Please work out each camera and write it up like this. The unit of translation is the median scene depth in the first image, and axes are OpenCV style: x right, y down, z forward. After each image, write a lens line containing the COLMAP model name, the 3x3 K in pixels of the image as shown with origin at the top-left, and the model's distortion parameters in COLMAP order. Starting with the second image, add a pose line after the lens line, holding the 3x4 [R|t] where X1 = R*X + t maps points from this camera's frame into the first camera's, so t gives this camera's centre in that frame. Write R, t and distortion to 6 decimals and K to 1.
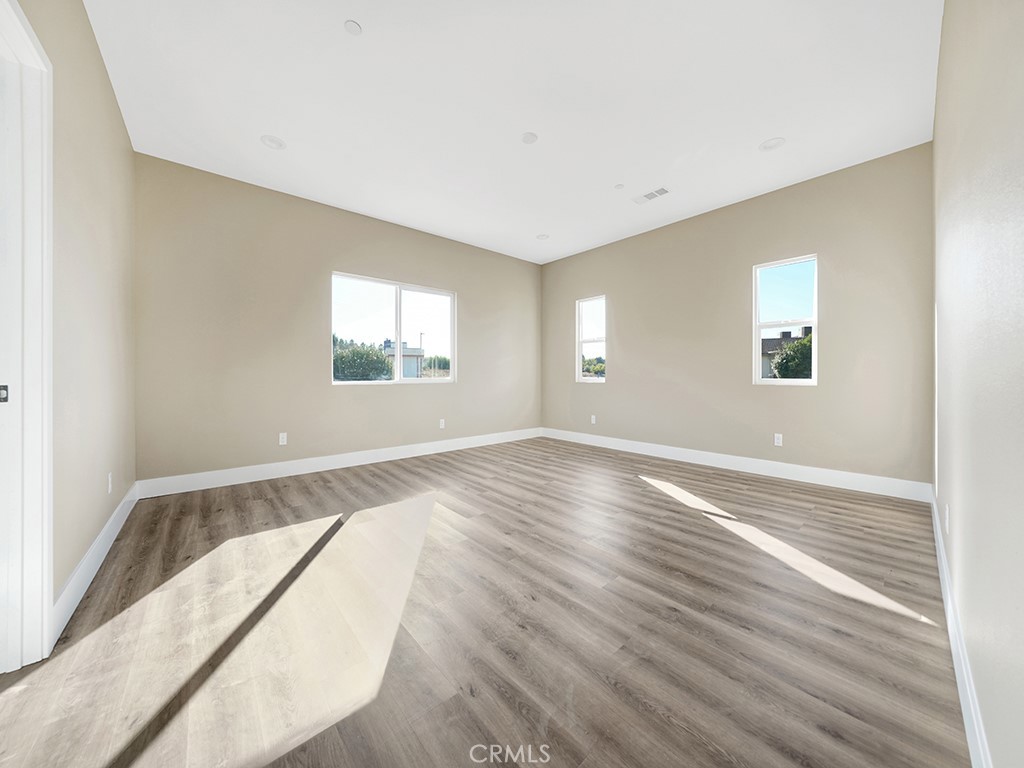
lens RADIAL K [[358.0, 0, 511.1], [0, 358.0, 390.5], [0, 0, 1]] dist [-0.025393, 0.002959]
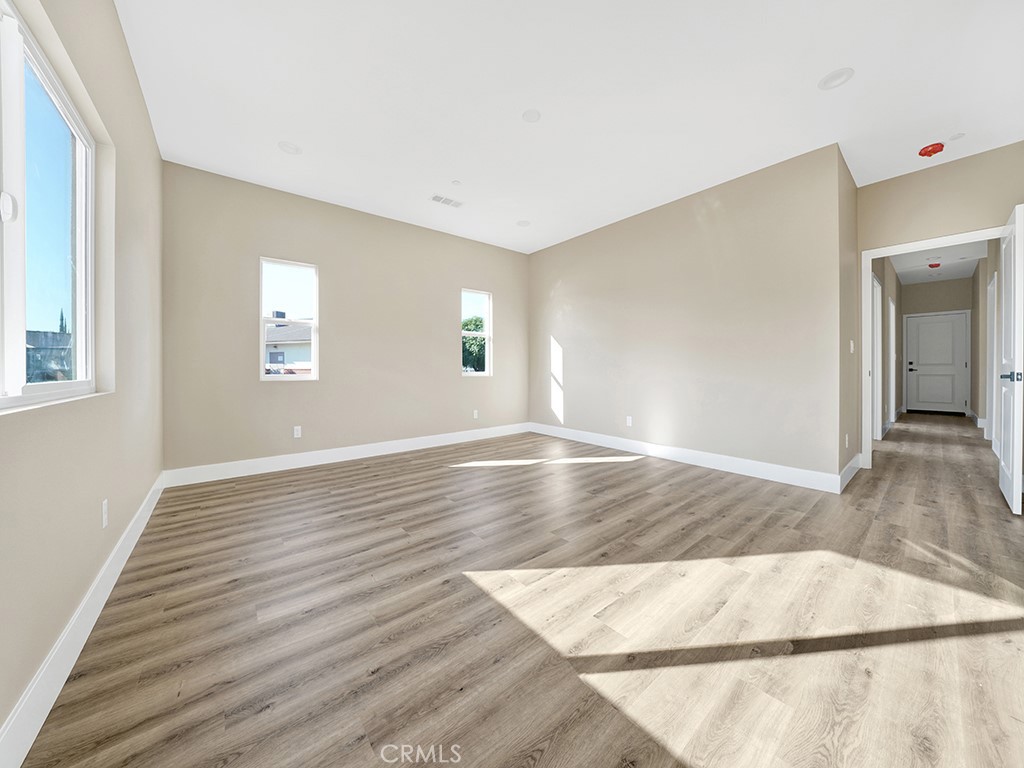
lens RADIAL K [[358.0, 0, 511.1], [0, 358.0, 390.5], [0, 0, 1]] dist [-0.025393, 0.002959]
pose [[0.026582, -0.057597, 0.997986, -0.878168], [0.043734, 0.997450, 0.056401, -0.042558], [-0.998689, 0.042147, 0.029033, 1.028689]]
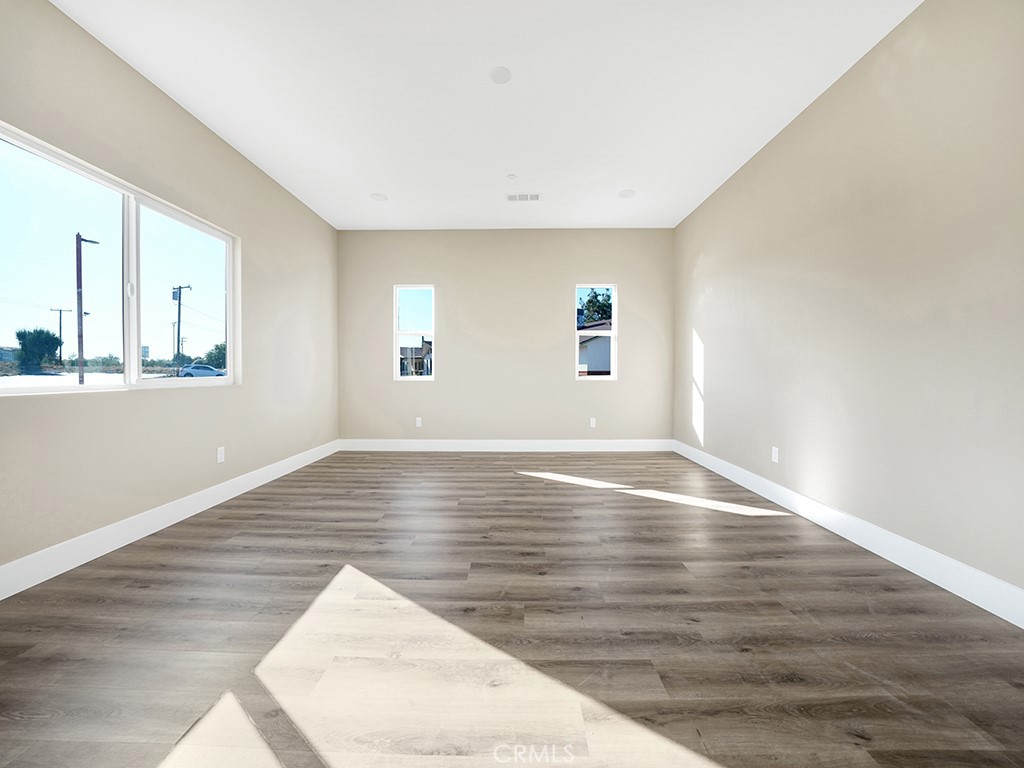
lens RADIAL K [[358.0, 0, 511.1], [0, 358.0, 390.5], [0, 0, 1]] dist [-0.025393, 0.002959]
pose [[0.664108, -0.035300, 0.746803, -0.534865], [0.028503, 0.999354, 0.021891, -0.020067], [-0.747093, 0.006748, 0.664685, 0.444945]]
